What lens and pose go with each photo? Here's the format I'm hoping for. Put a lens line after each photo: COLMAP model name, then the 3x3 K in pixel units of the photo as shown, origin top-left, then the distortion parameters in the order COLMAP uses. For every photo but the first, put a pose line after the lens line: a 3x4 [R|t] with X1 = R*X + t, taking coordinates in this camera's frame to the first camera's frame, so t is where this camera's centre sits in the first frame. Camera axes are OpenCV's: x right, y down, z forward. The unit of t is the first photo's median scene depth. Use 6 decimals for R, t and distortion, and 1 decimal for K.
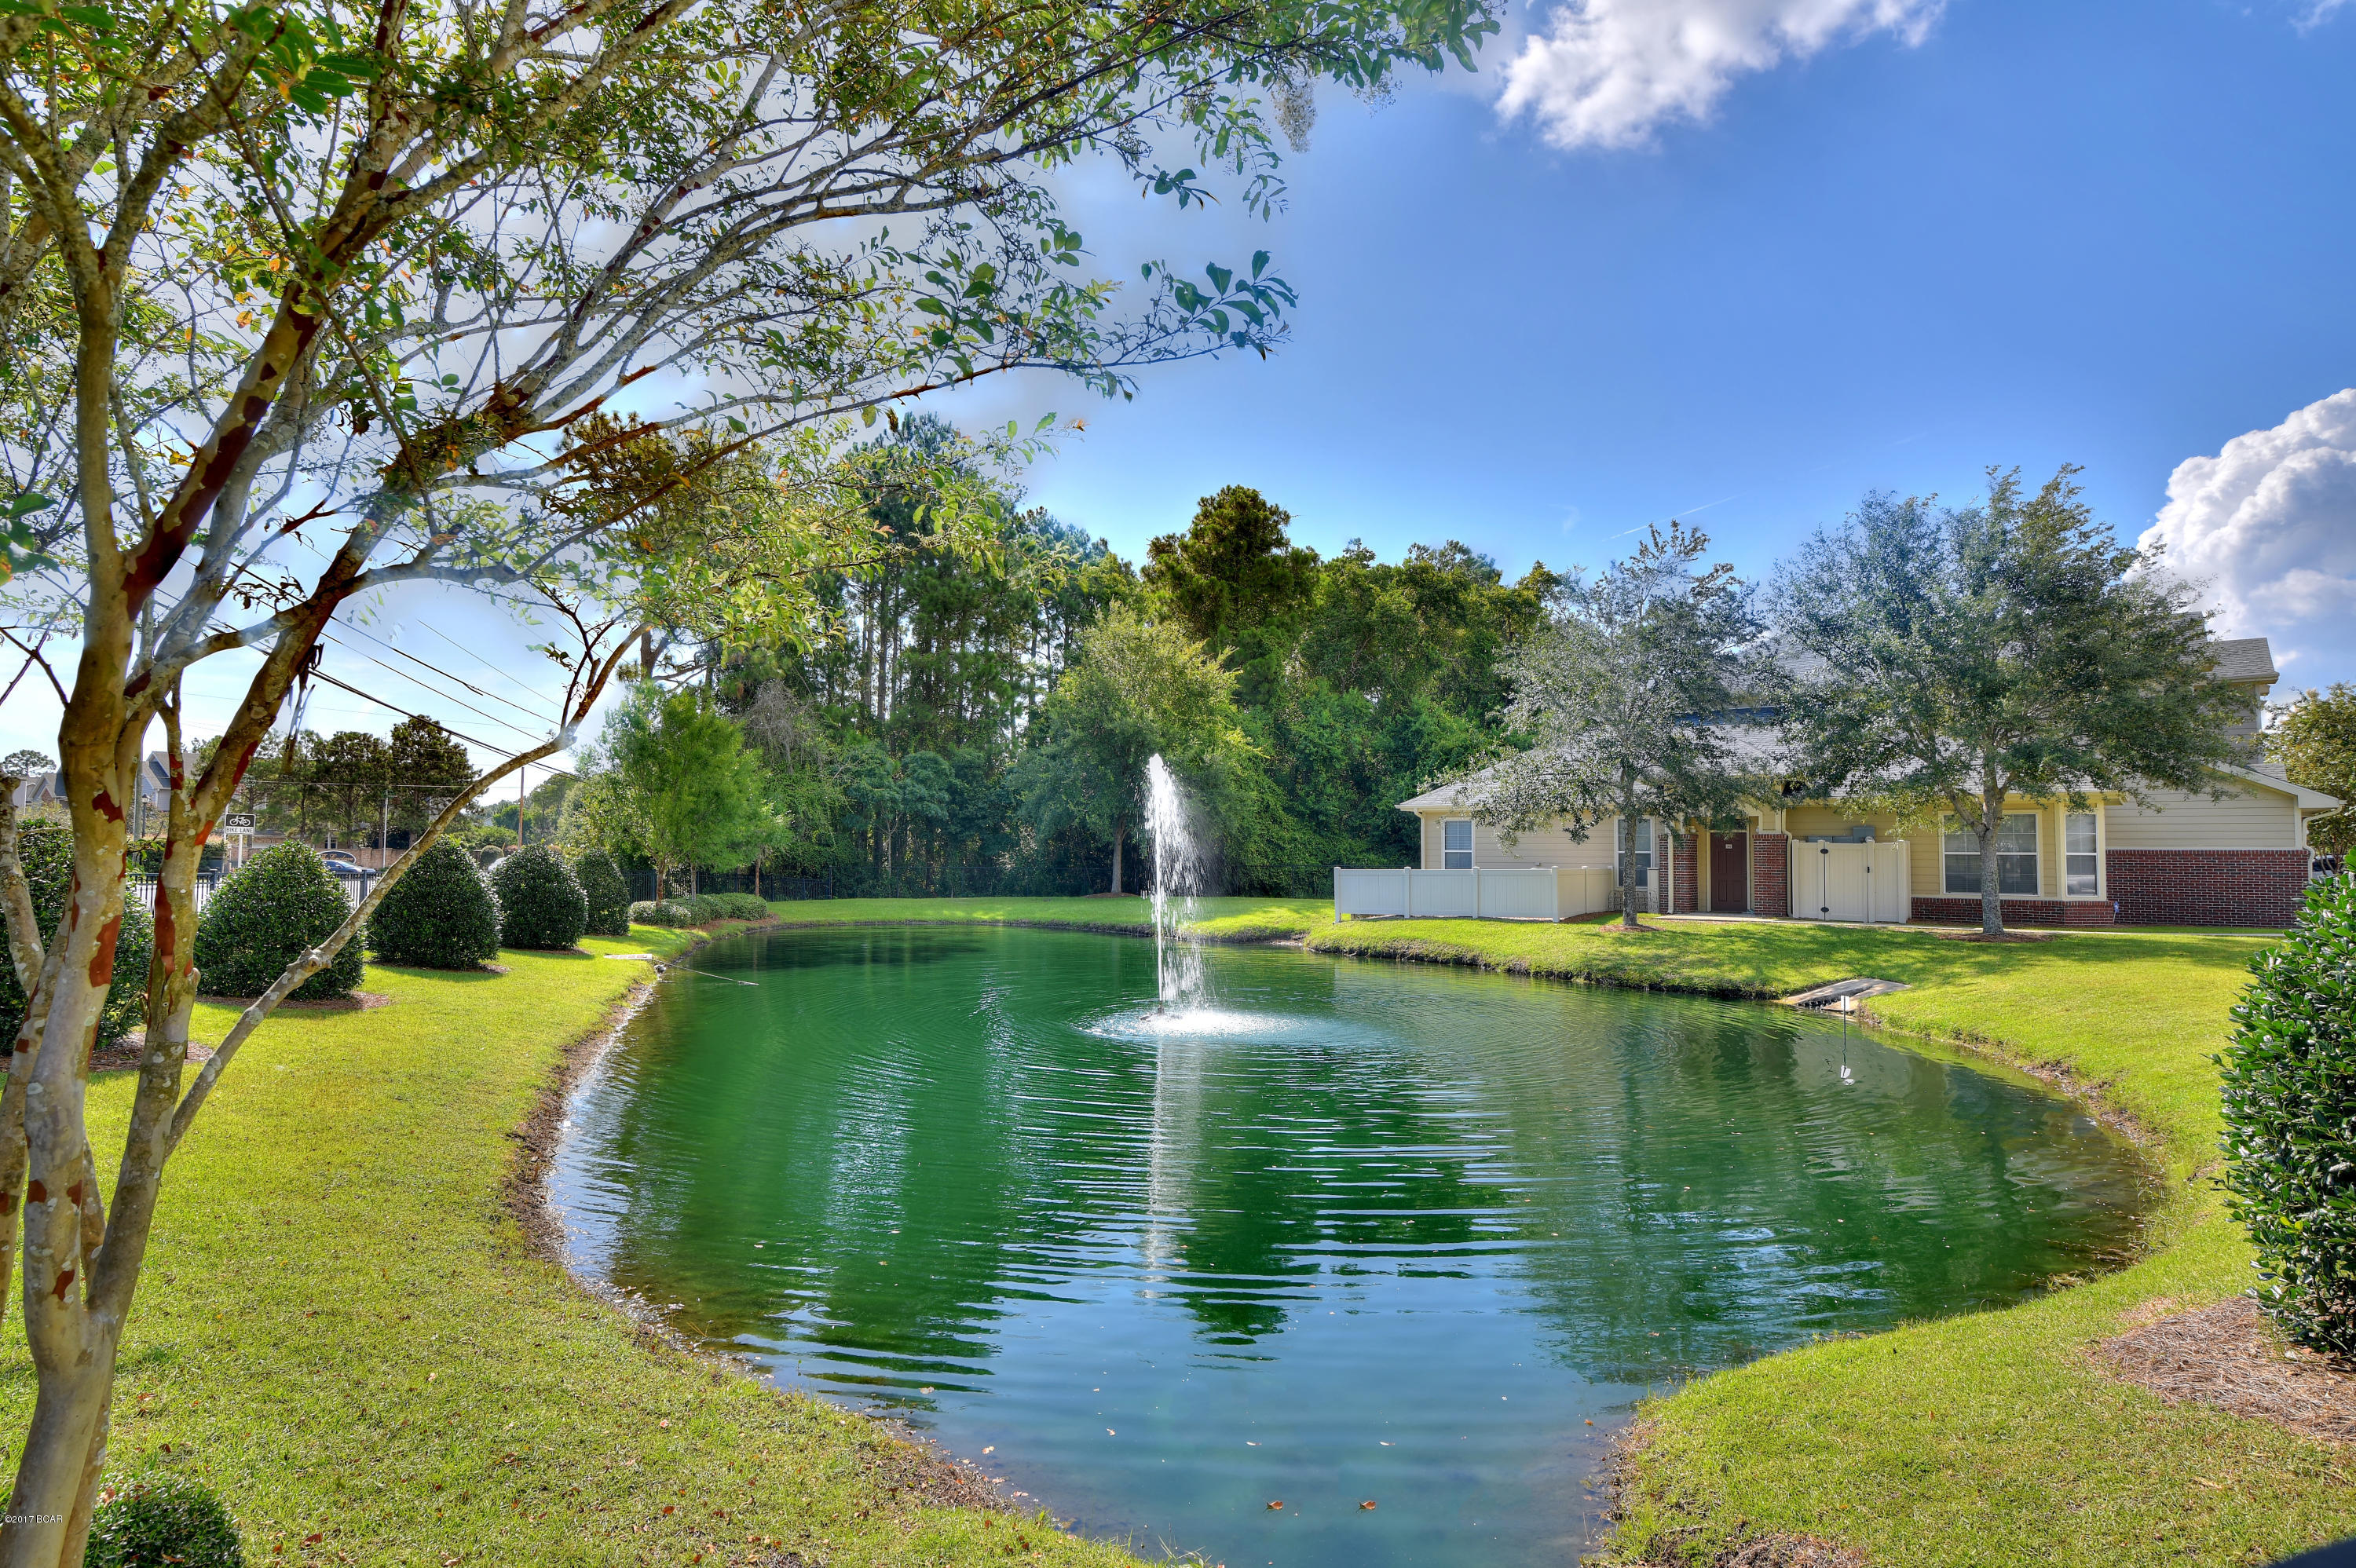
lens RADIAL K [[1252.6, 0, 1169.1], [0, 1252.6, 789.4], [0, 0, 1]] dist [-0.011348, 0.000515]
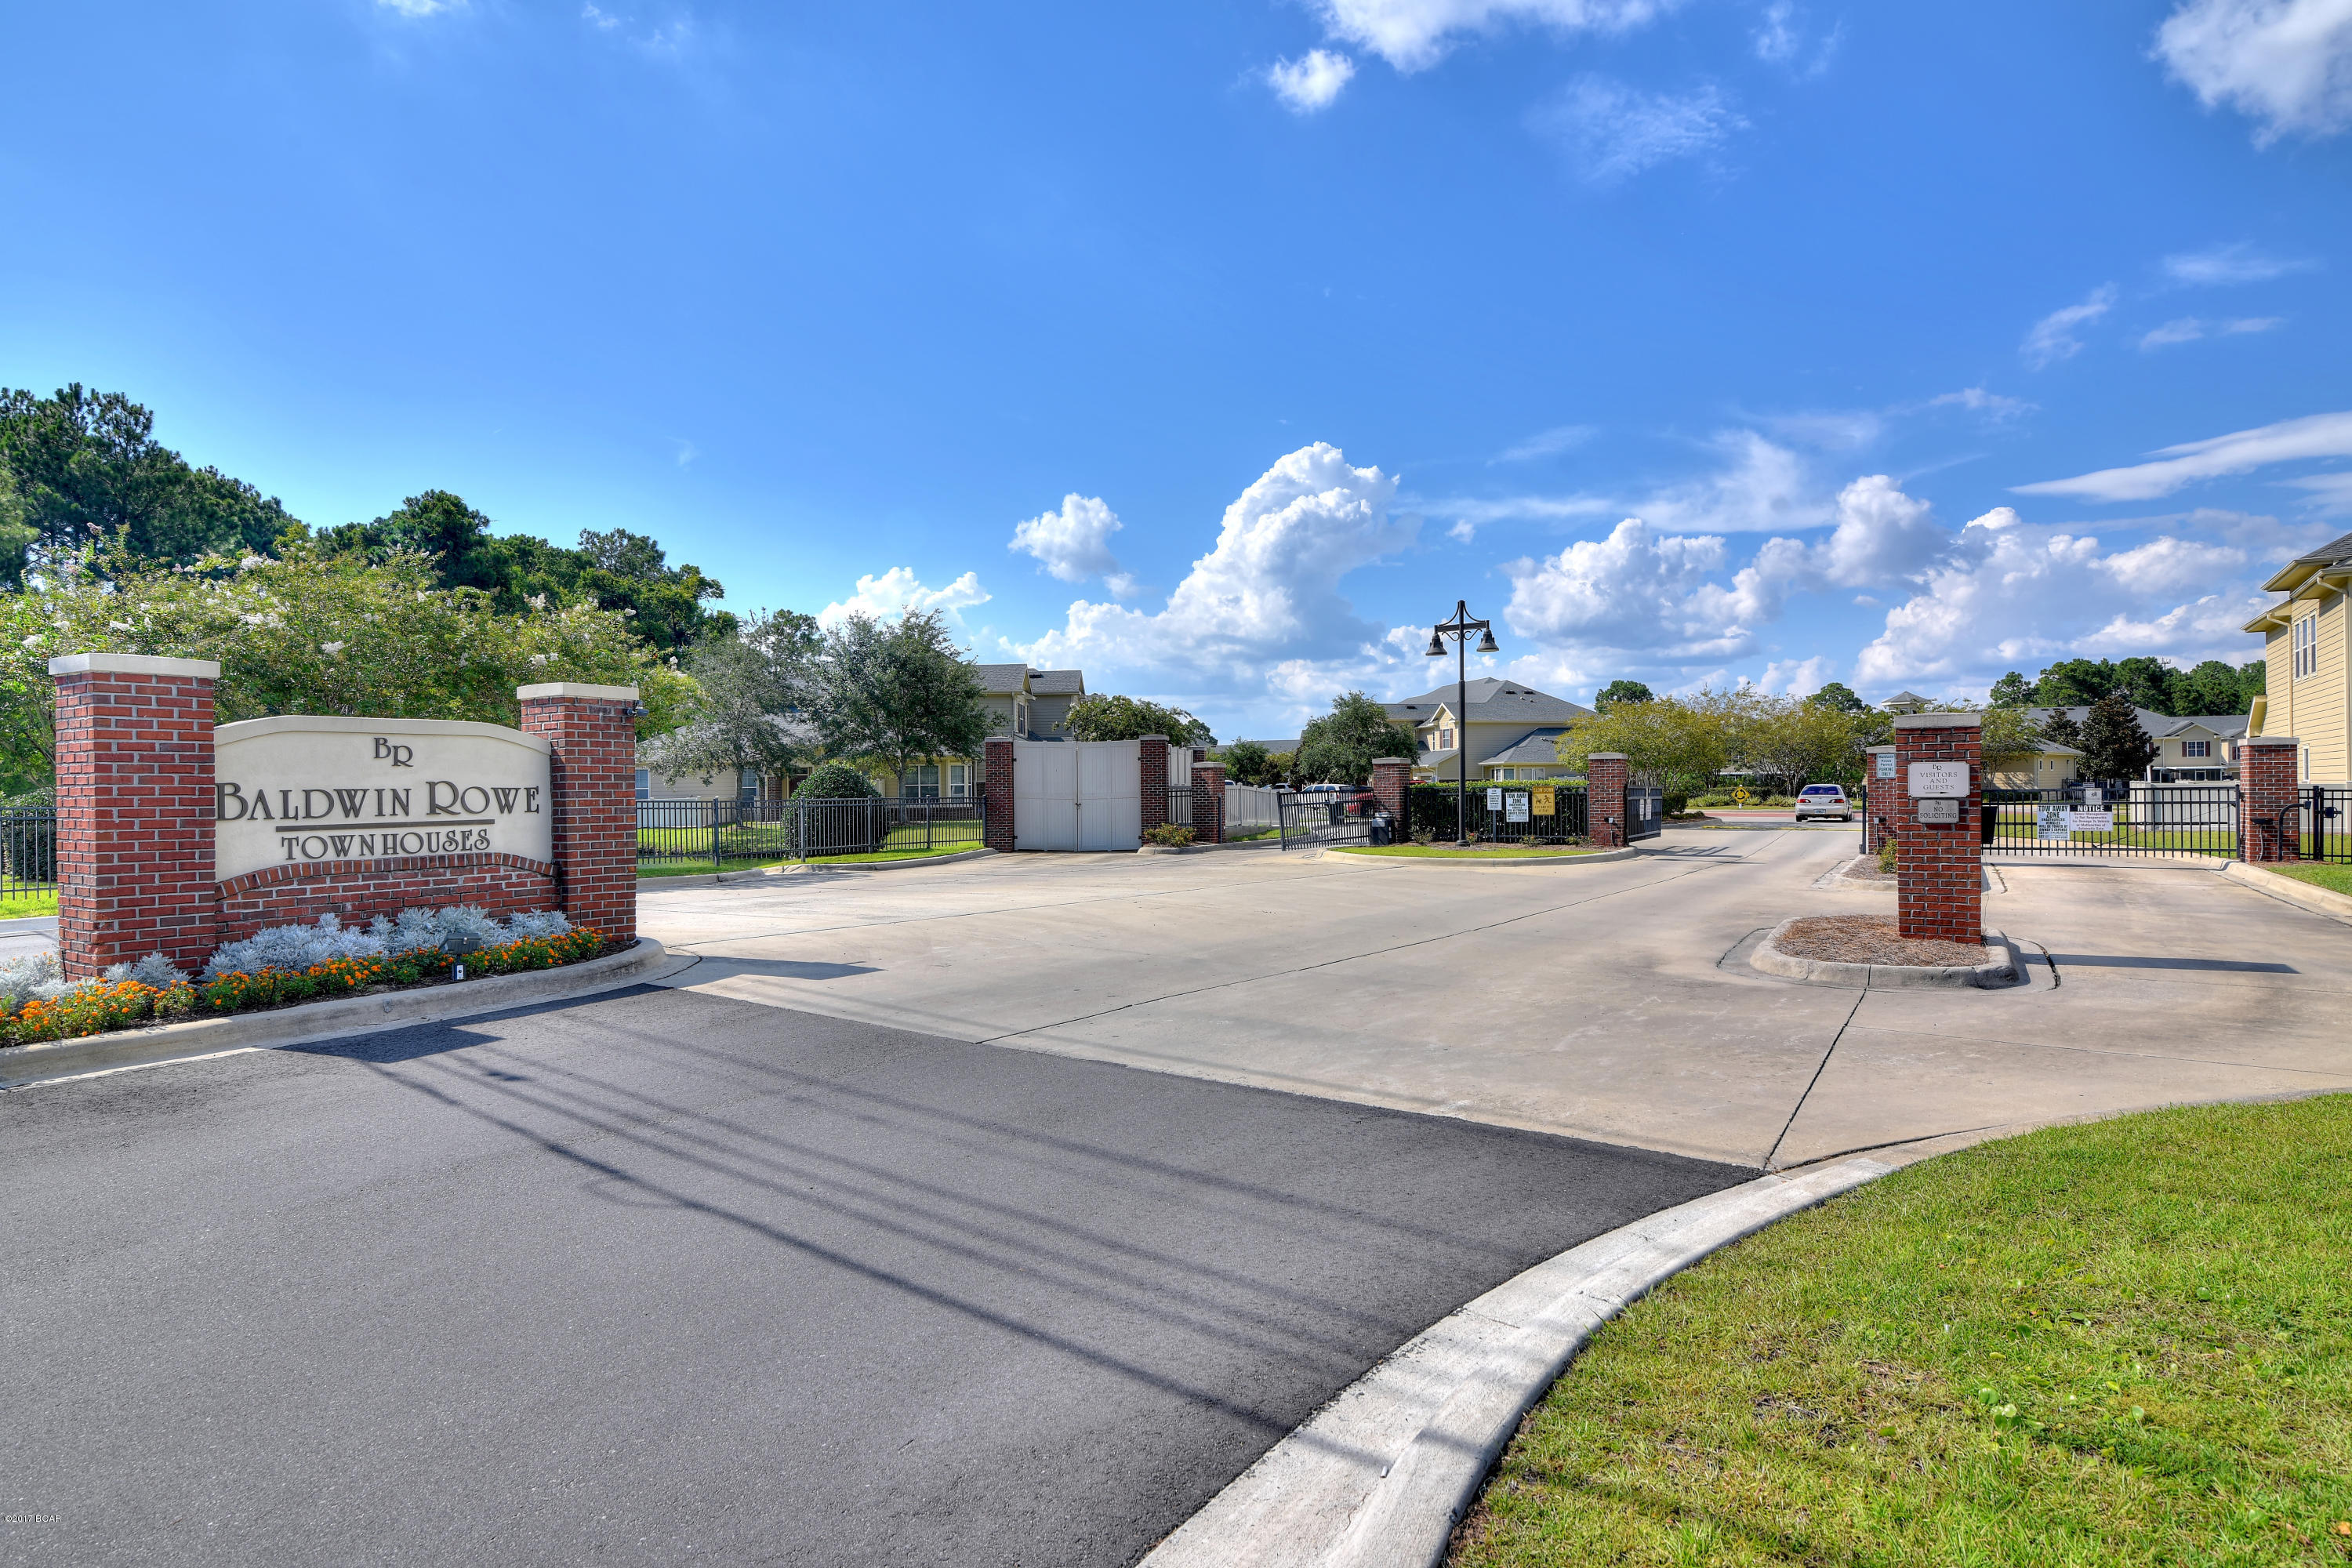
lens RADIAL K [[1250.6, 0, 1167.1], [0, 1250.6, 789.4], [0, 0, 1]] dist [-0.011348, 0.000515]
pose [[0.804997, -0.030324, 0.592503, -0.107339], [-0.005346, 0.998282, 0.058355, -0.028580], [-0.593255, -0.050143, 0.803452, -0.425290]]
